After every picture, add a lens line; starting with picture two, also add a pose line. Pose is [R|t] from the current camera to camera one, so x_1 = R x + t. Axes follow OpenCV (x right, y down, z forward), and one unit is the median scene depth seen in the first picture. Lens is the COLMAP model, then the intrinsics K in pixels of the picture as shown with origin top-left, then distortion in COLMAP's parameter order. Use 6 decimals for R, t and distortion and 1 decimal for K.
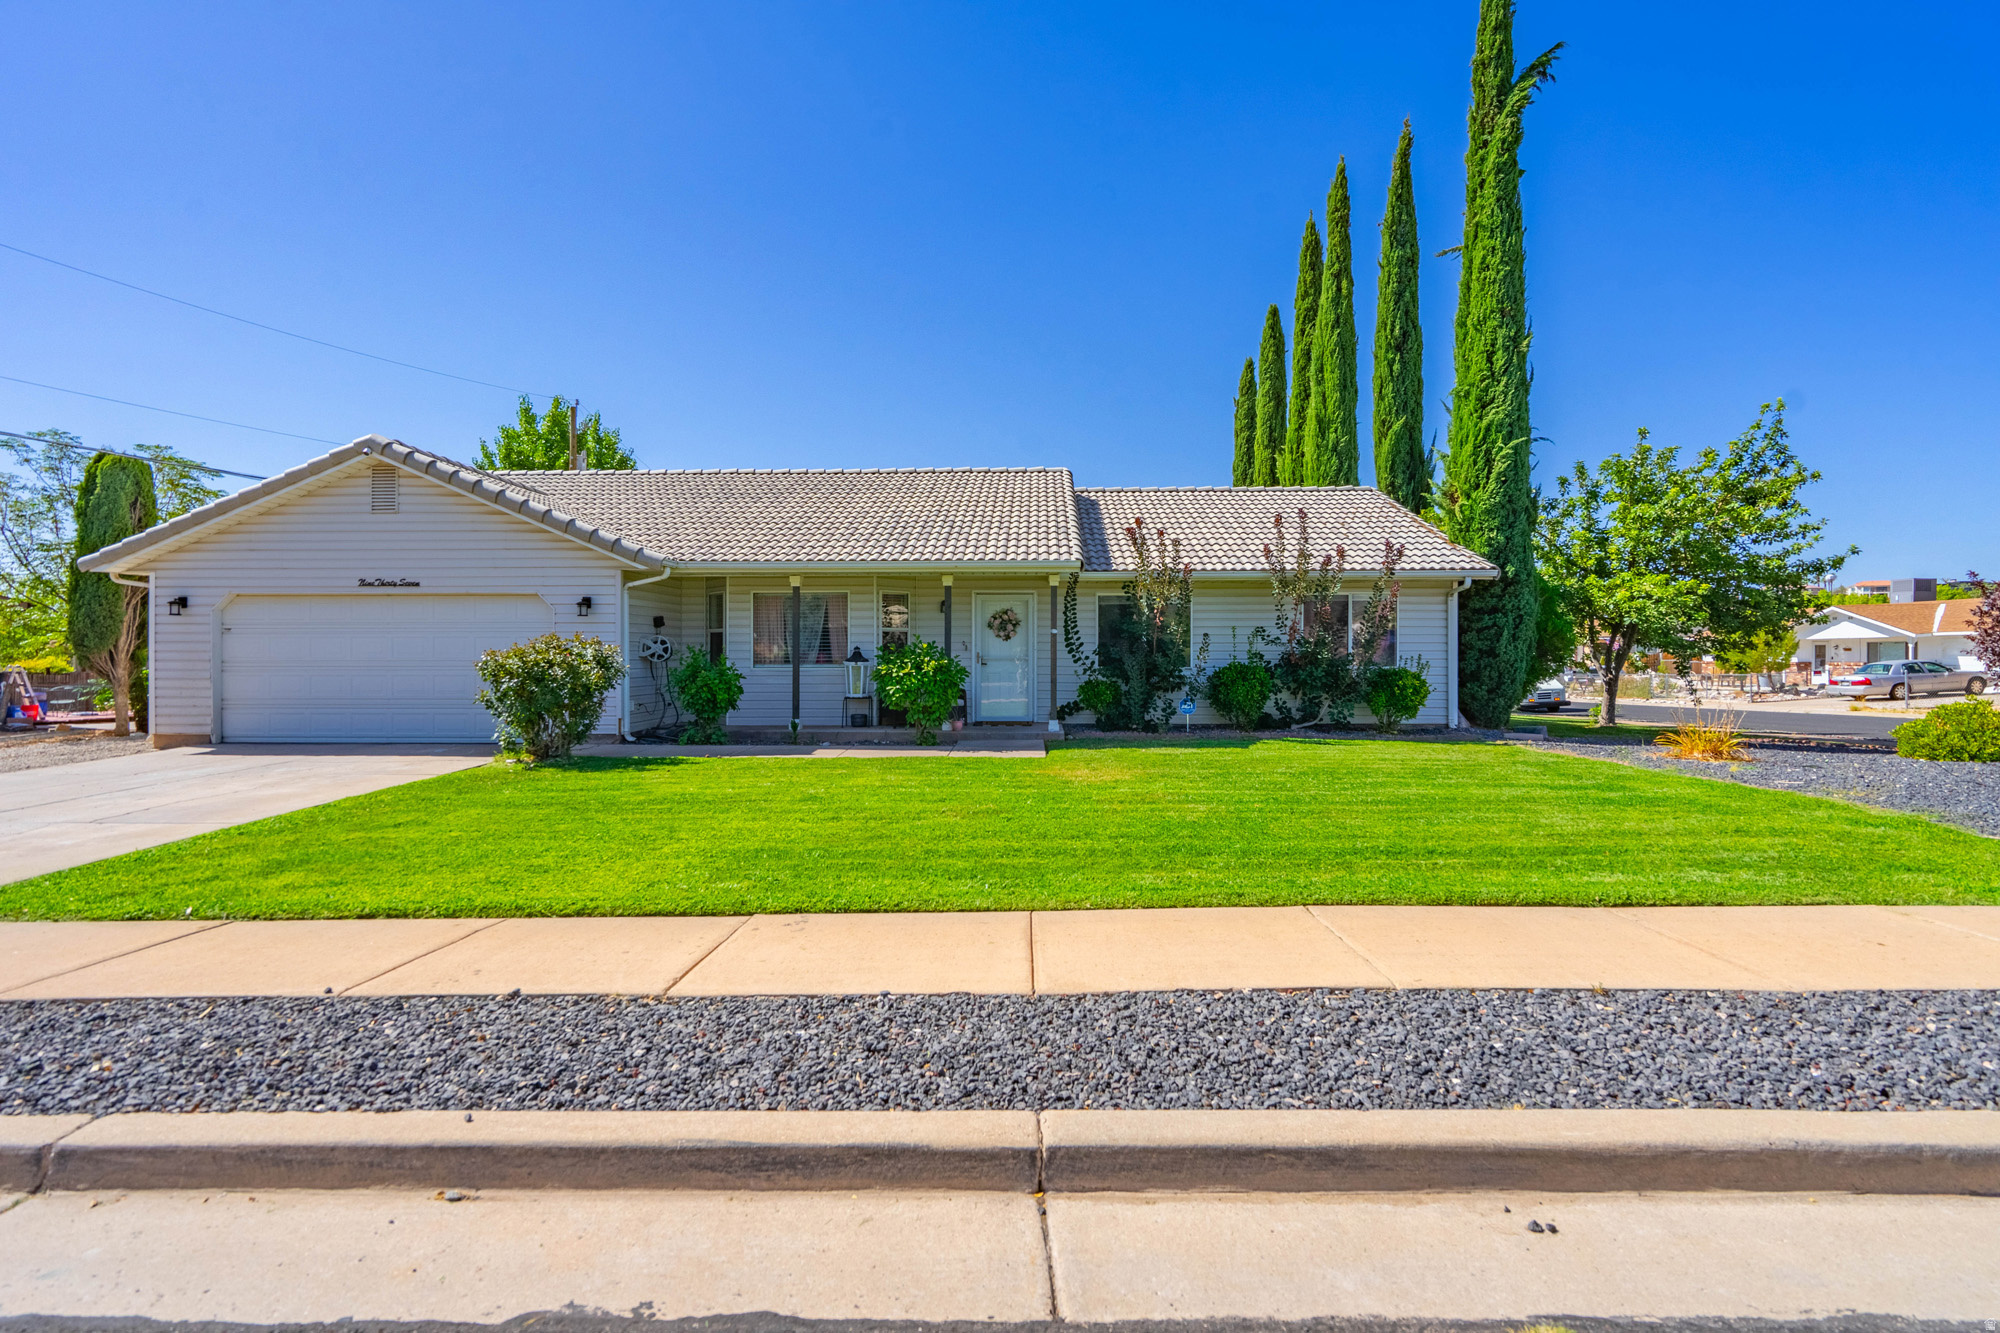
lens RADIAL K [[943.6, 0, 1006.9], [0, 943.6, 660.2], [0, 0, 1]] dist [-0.001182, 0.000342]
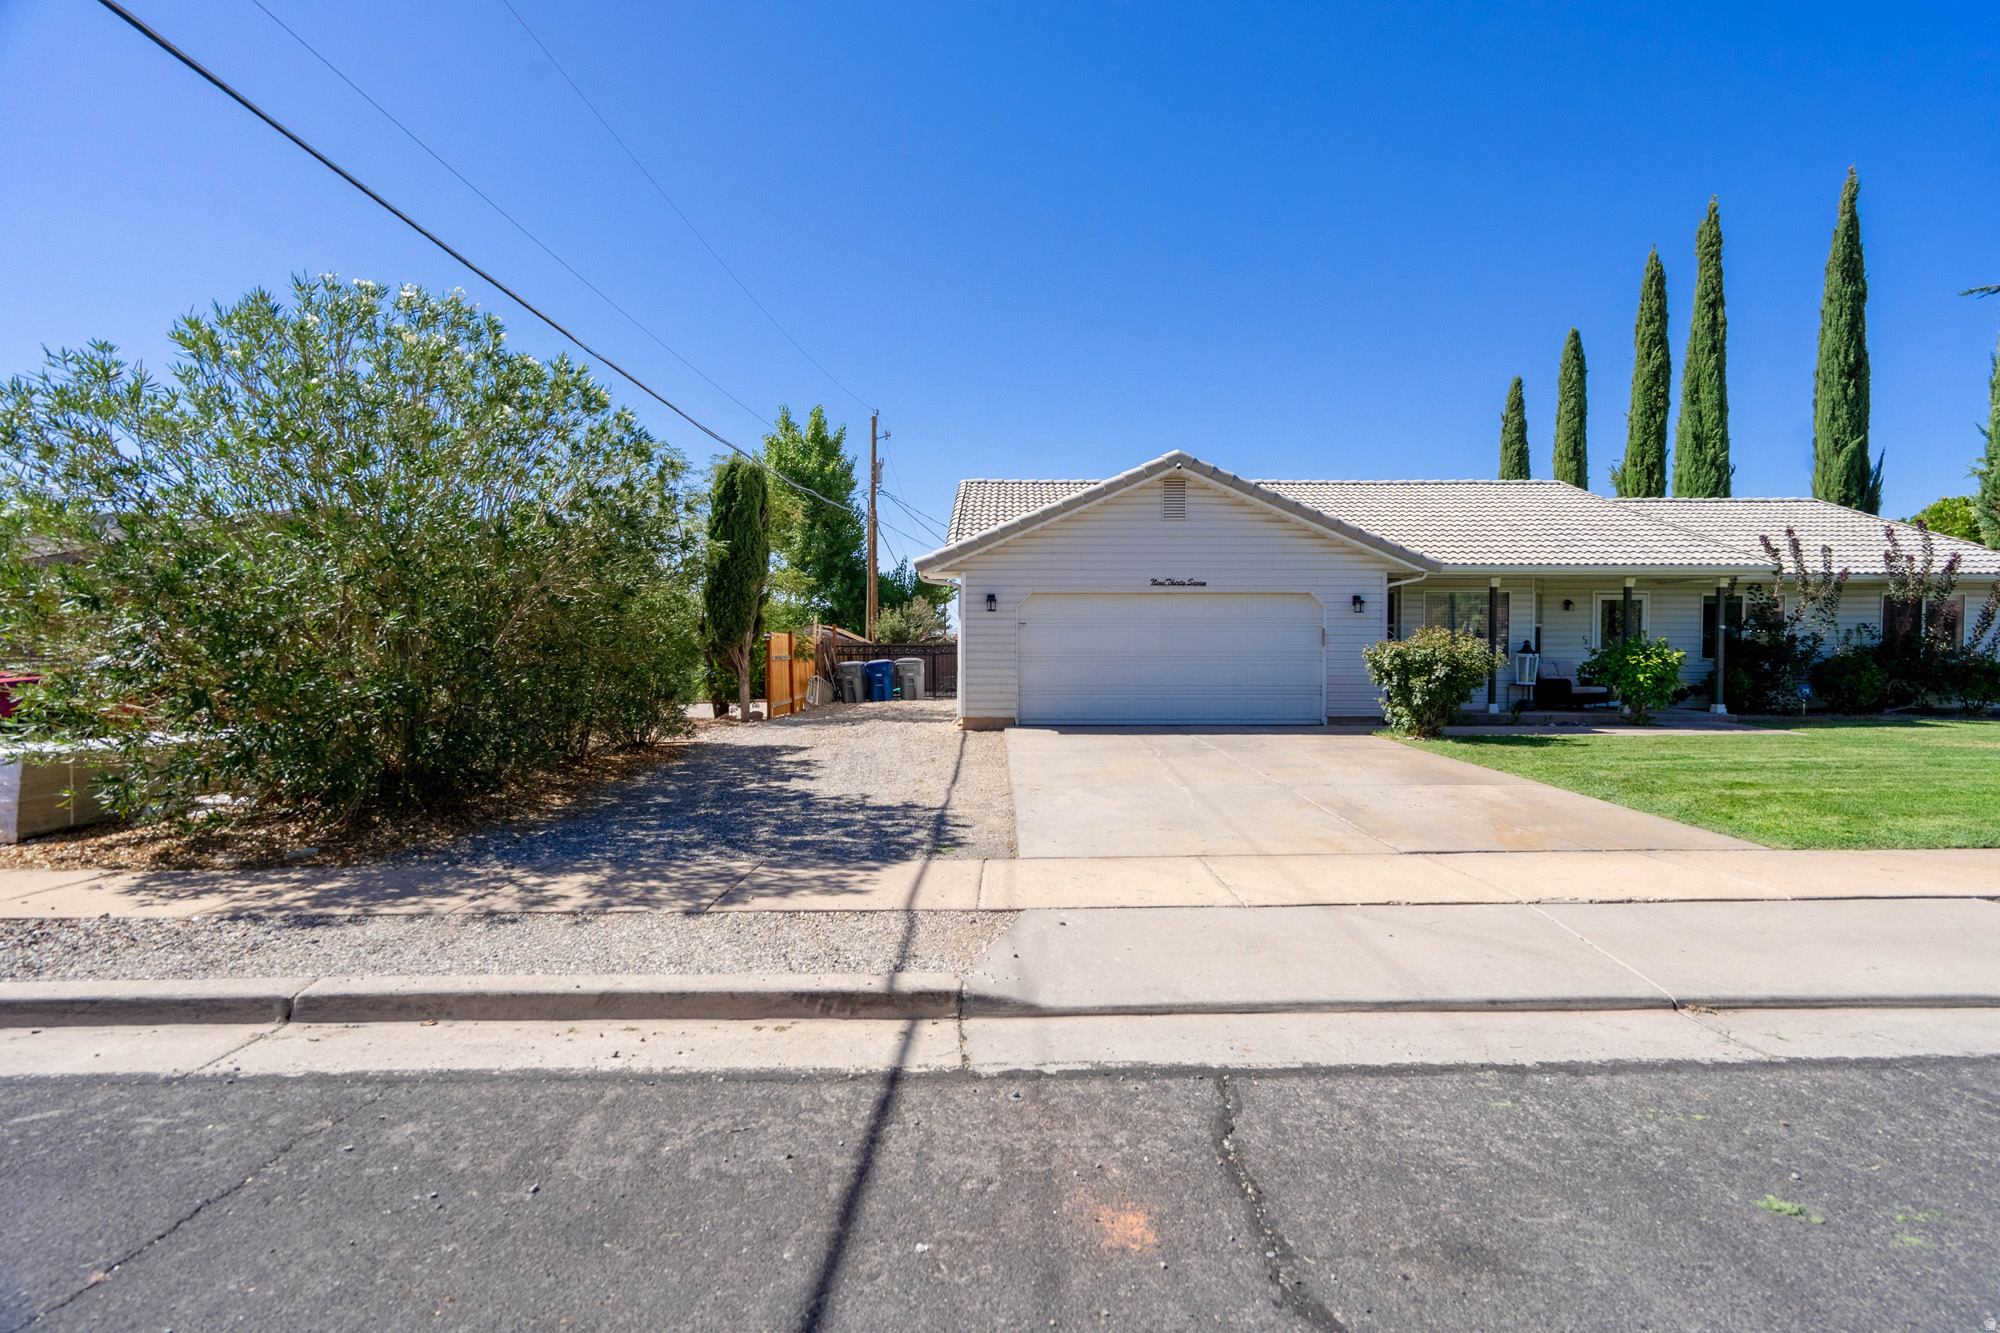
lens RADIAL K [[901.8, 0, 997.3], [0, 901.8, 674.0], [0, 0, 1]] dist [-0.001552, 0.000091]
pose [[0.999775, 0.000165, 0.021211, -0.792031], [-0.000563, 0.999824, 0.018746, 0.006080], [-0.021204, -0.018754, 0.999599, -0.065097]]
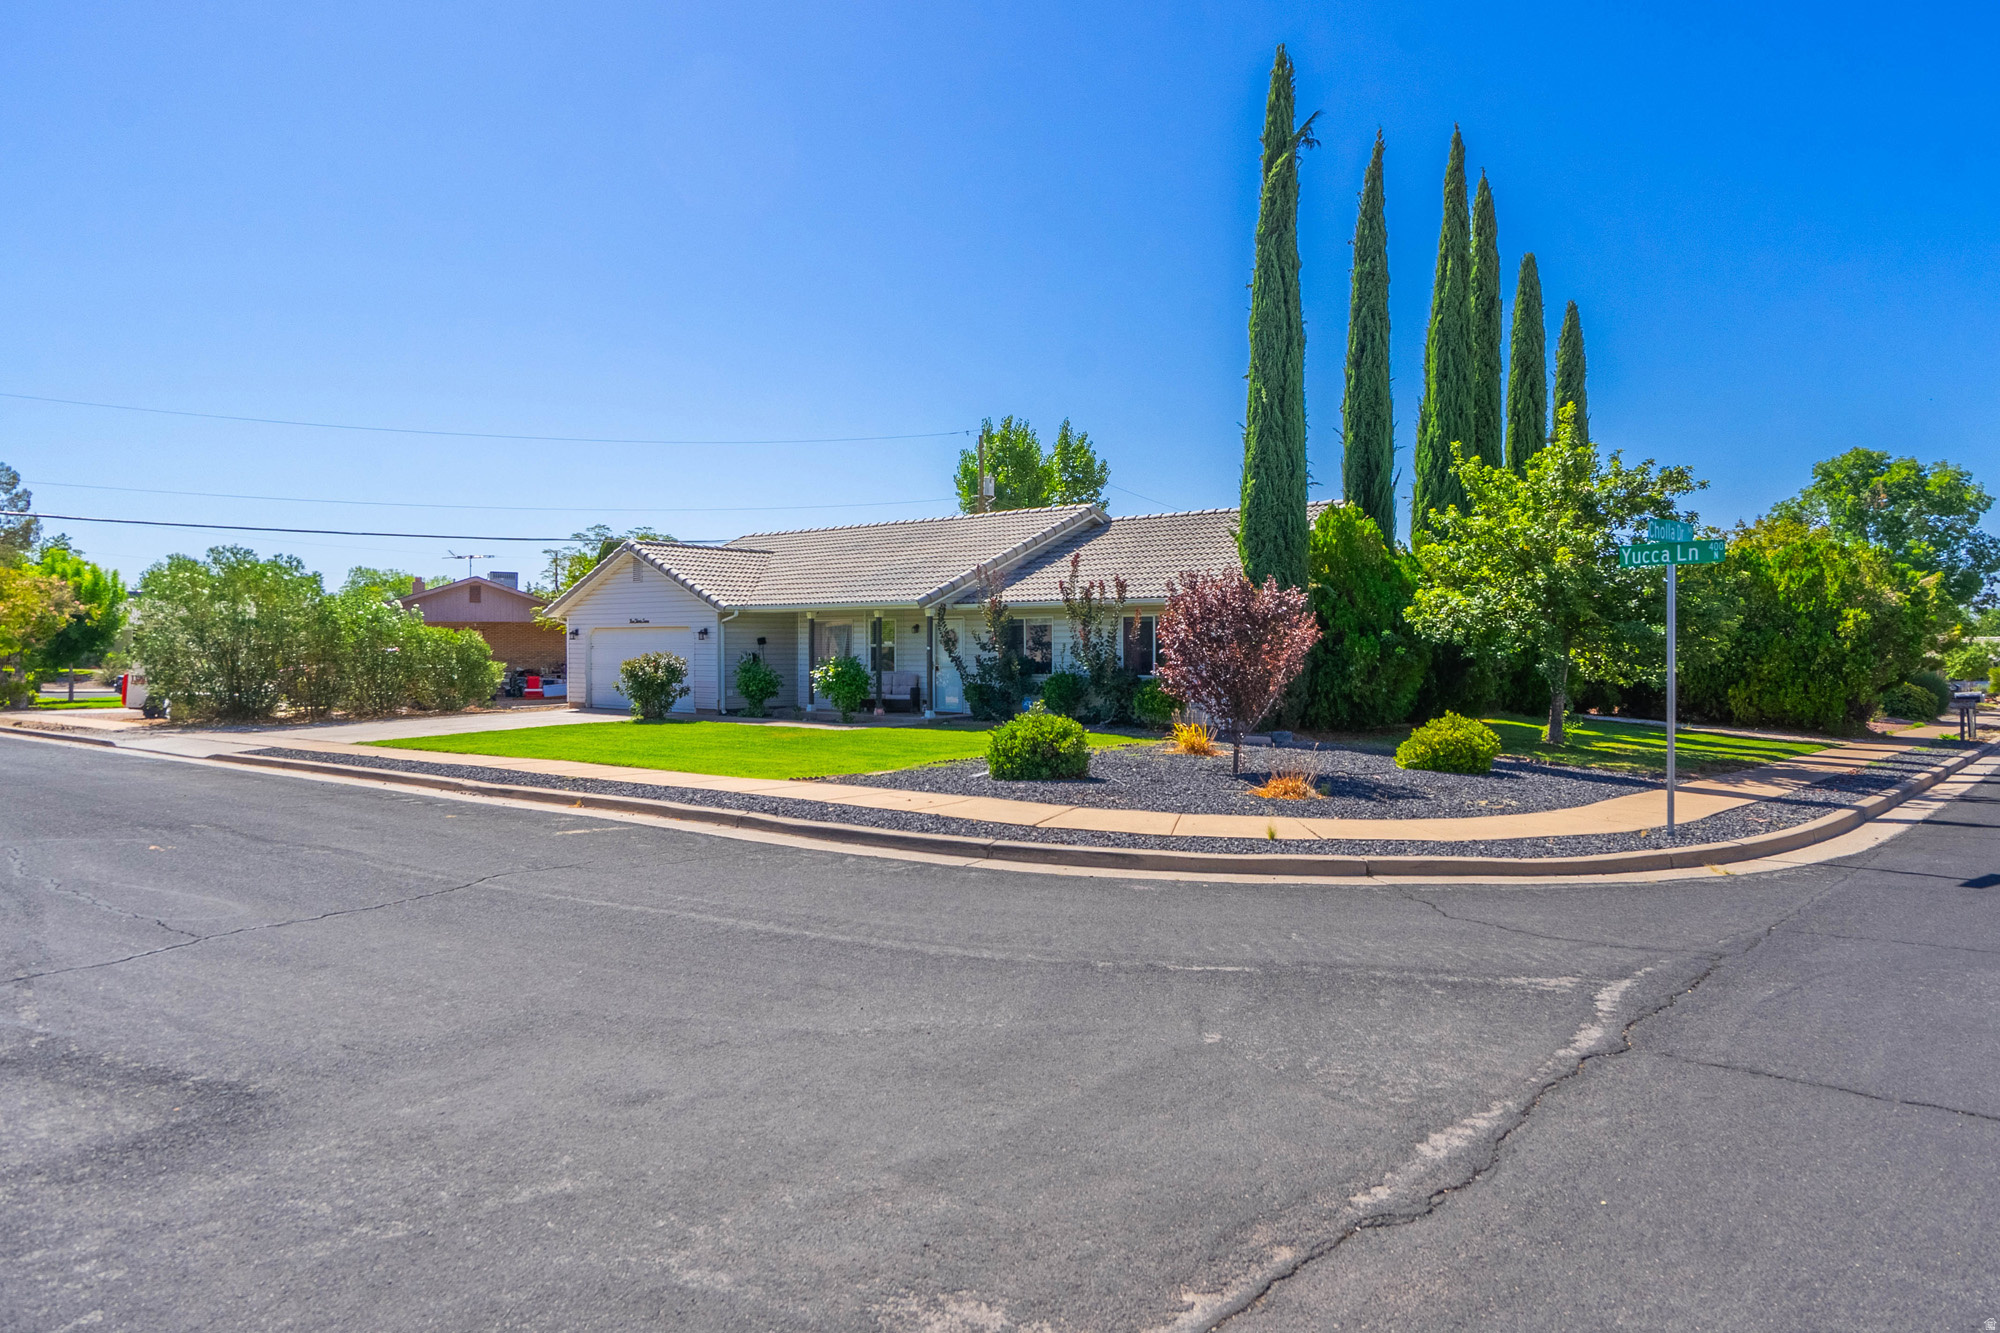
lens RADIAL K [[1278.6, 0, 1035.8], [0, 1278.6, 660.6], [0, 0, 1]] dist [-0.001313, 0.000184]
pose [[0.779833, 0.008199, -0.625934, 1.296539], [-0.002532, 0.999947, 0.009943, -0.029322], [0.625983, -0.006169, 0.779813, -0.380401]]
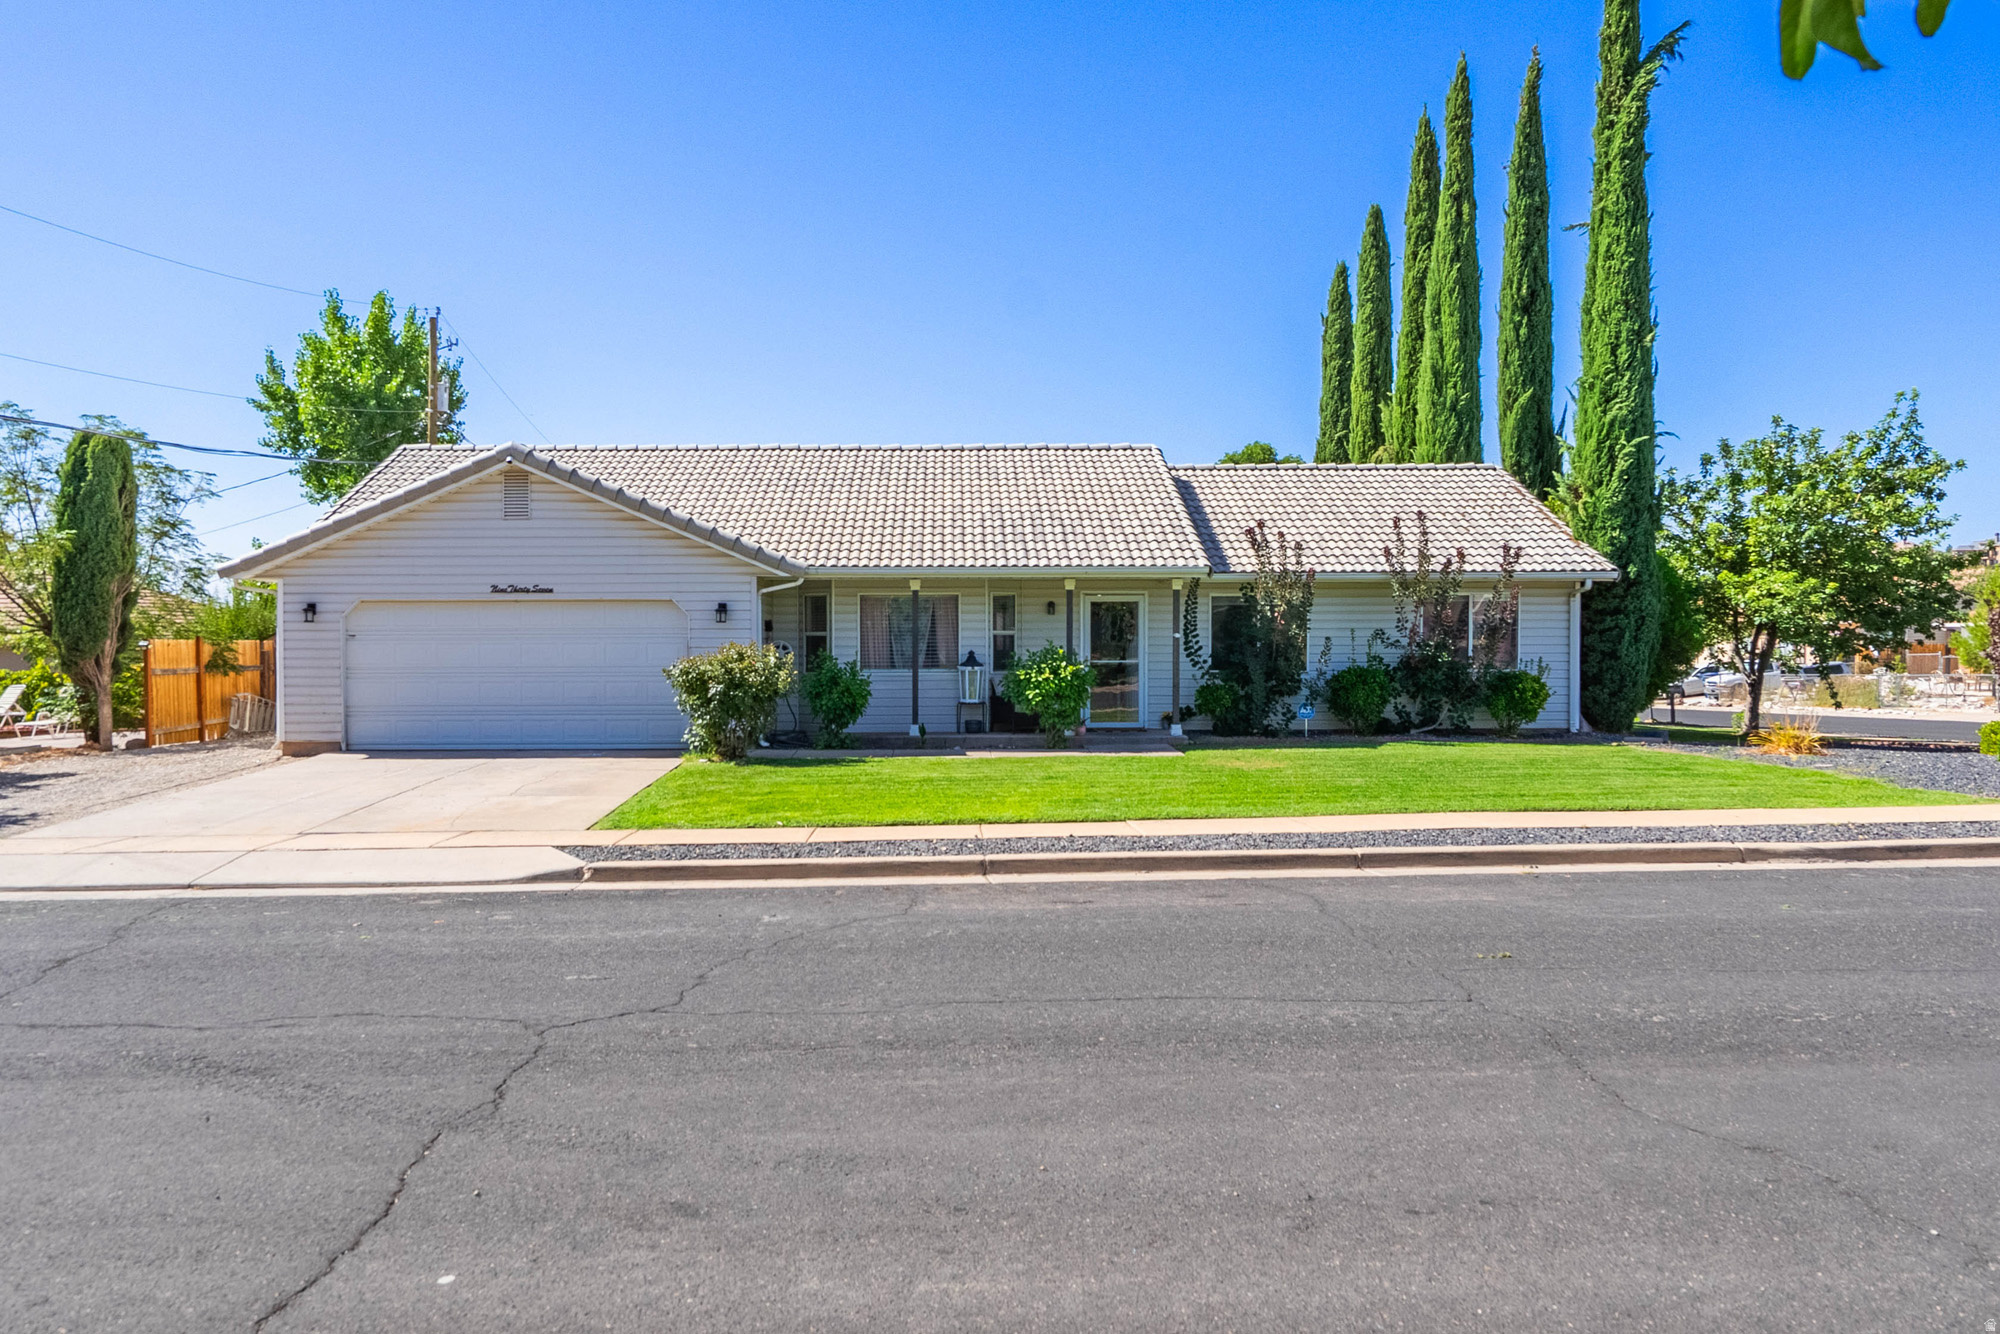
lens RADIAL K [[1603.2, 0, 948.2], [0, 1603.2, 692.2], [0, 0, 1]] dist [-0.007731, -0.008962]
pose [[0.999415, -0.003446, 0.034034, -0.231582], [0.002593, 0.999682, 0.025072, -0.012705], [-0.034109, -0.024969, 0.999106, -0.634921]]
